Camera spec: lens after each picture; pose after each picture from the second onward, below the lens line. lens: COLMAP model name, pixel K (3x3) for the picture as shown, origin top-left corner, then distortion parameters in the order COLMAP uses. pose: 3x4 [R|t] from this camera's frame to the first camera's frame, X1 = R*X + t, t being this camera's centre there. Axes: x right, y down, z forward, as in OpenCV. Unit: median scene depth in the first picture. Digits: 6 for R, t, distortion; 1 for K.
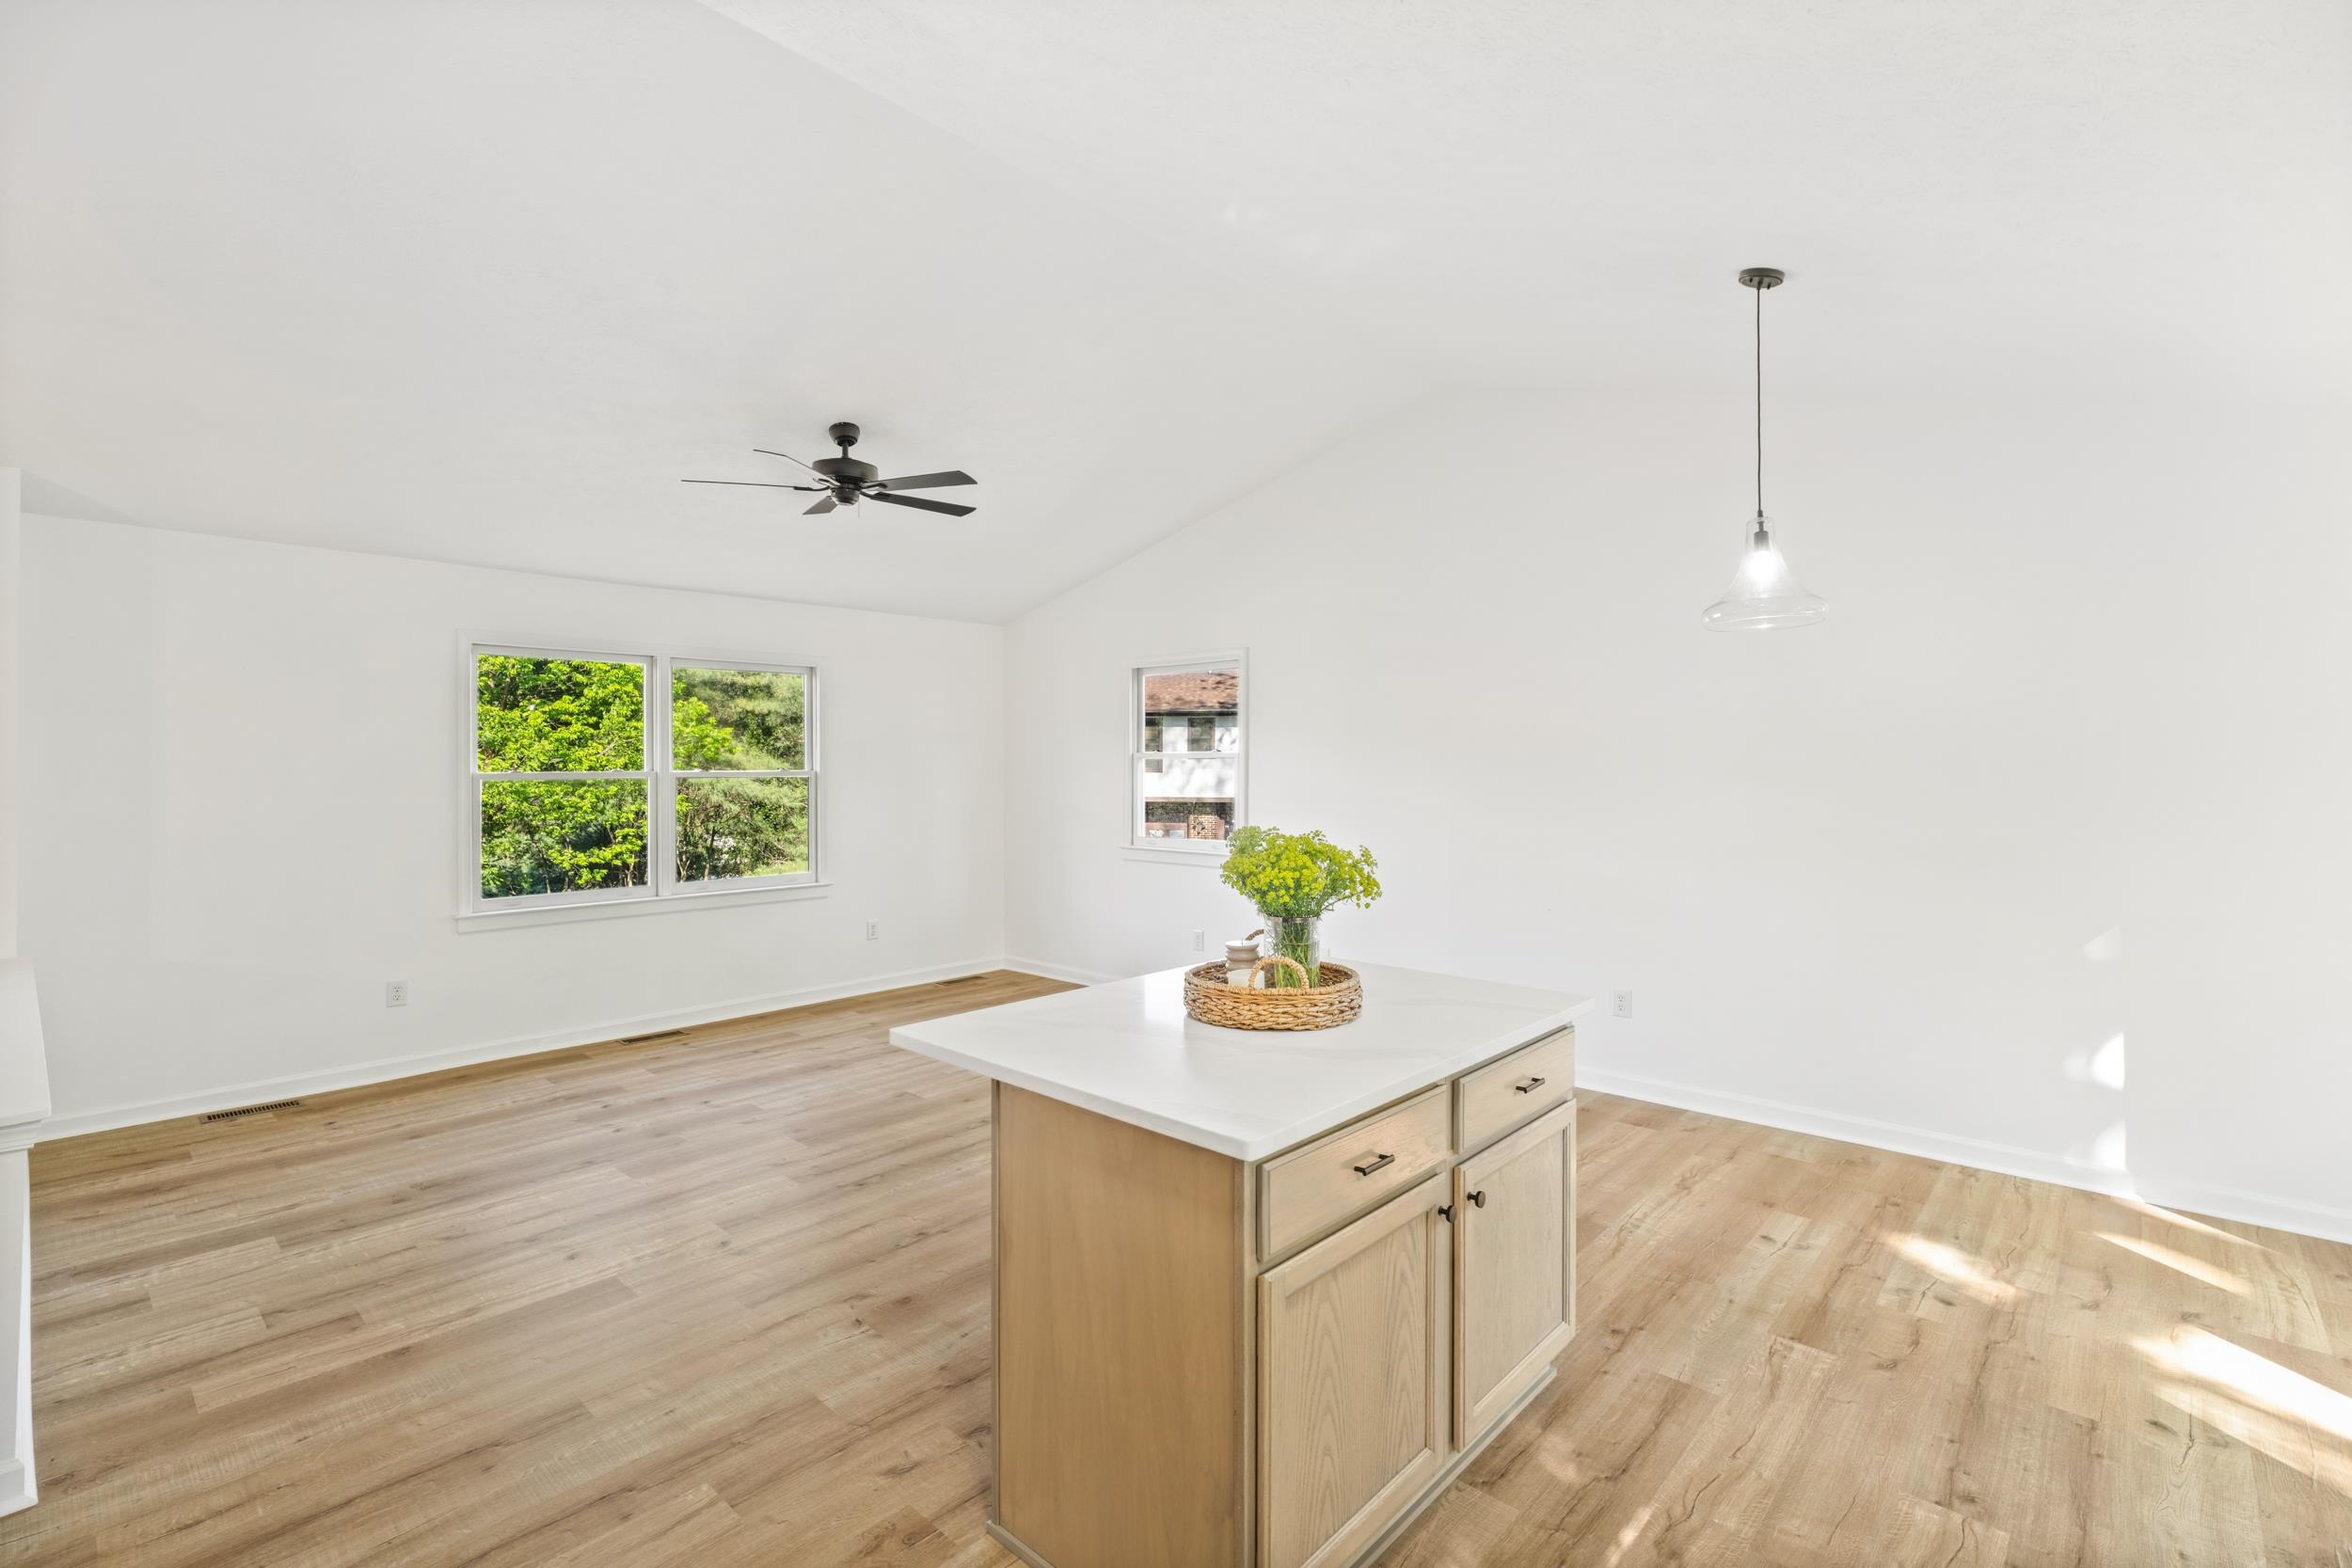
lens RADIAL K [[1045.3, 0, 1285.8], [0, 1045.3, 775.8], [0, 0, 1]] dist [-0.004037, 0.000792]
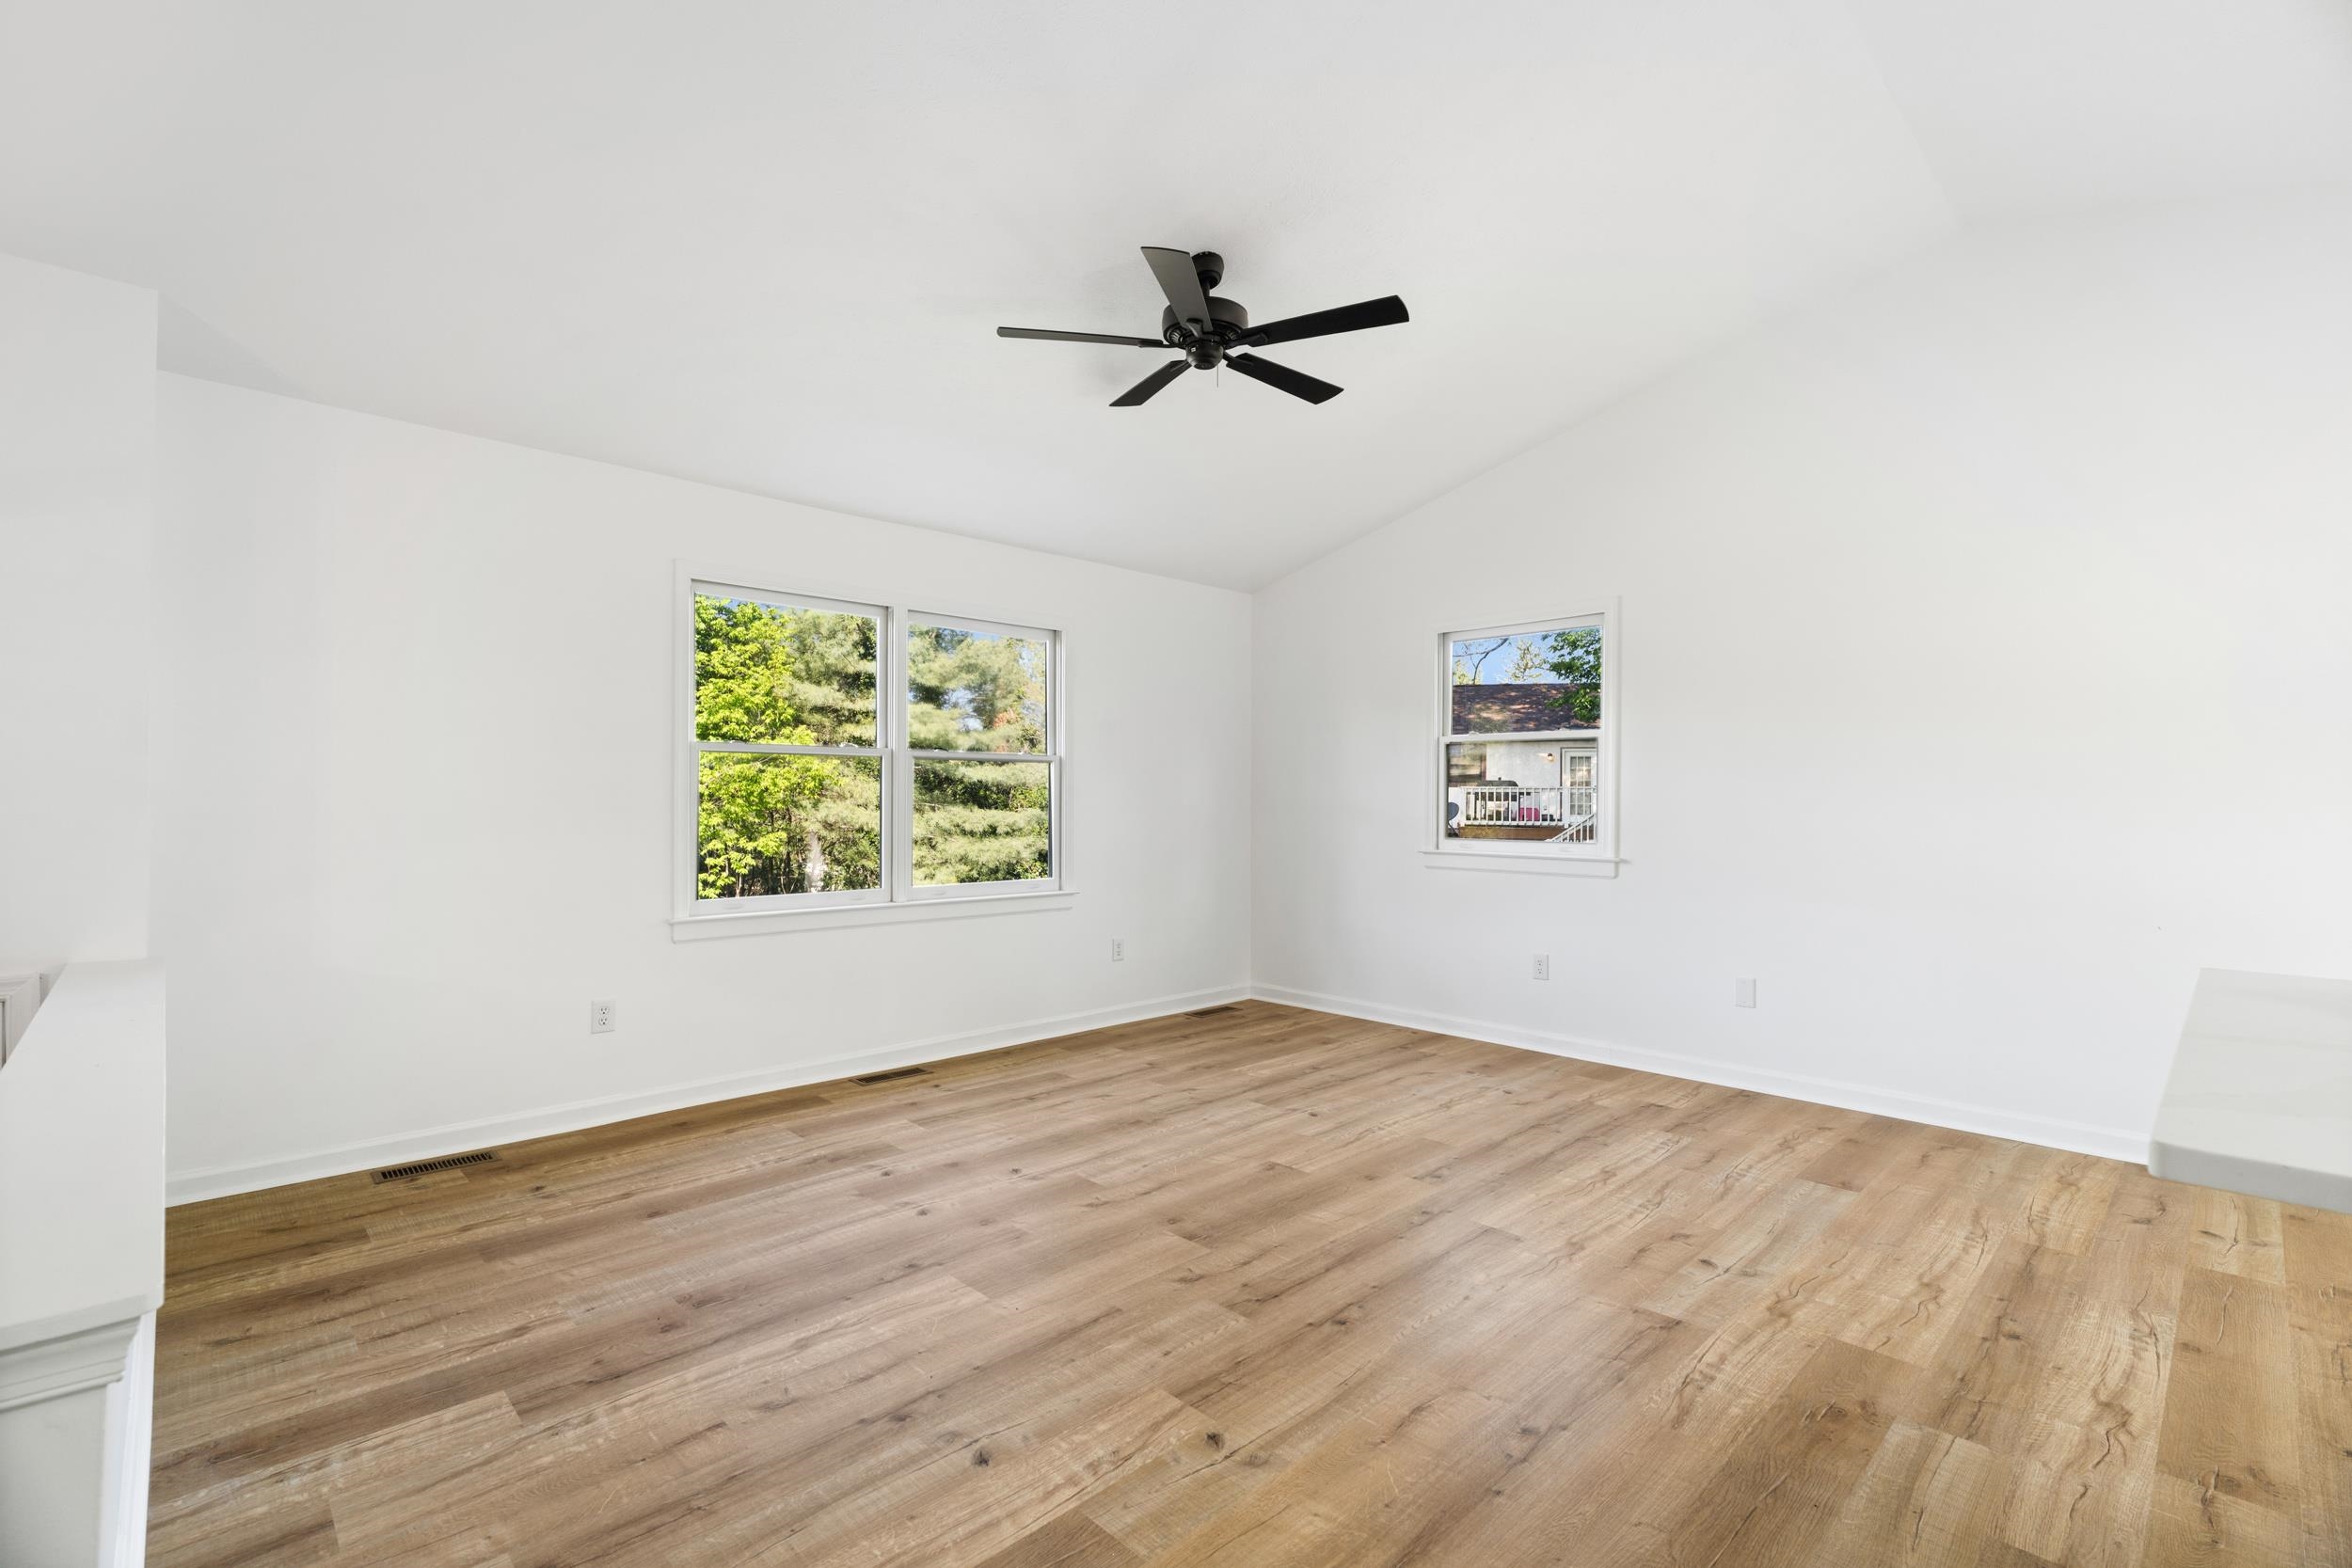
lens RADIAL K [[1045.3, 0, 1276.8], [0, 1045.3, 783.5], [0, 0, 1]] dist [-0.004037, 0.000792]
pose [[0.997545, 0.002098, -0.069990, -0.353233], [-0.004099, 0.999587, -0.028457, 0.066077], [0.069902, 0.028674, 0.997142, 0.298363]]
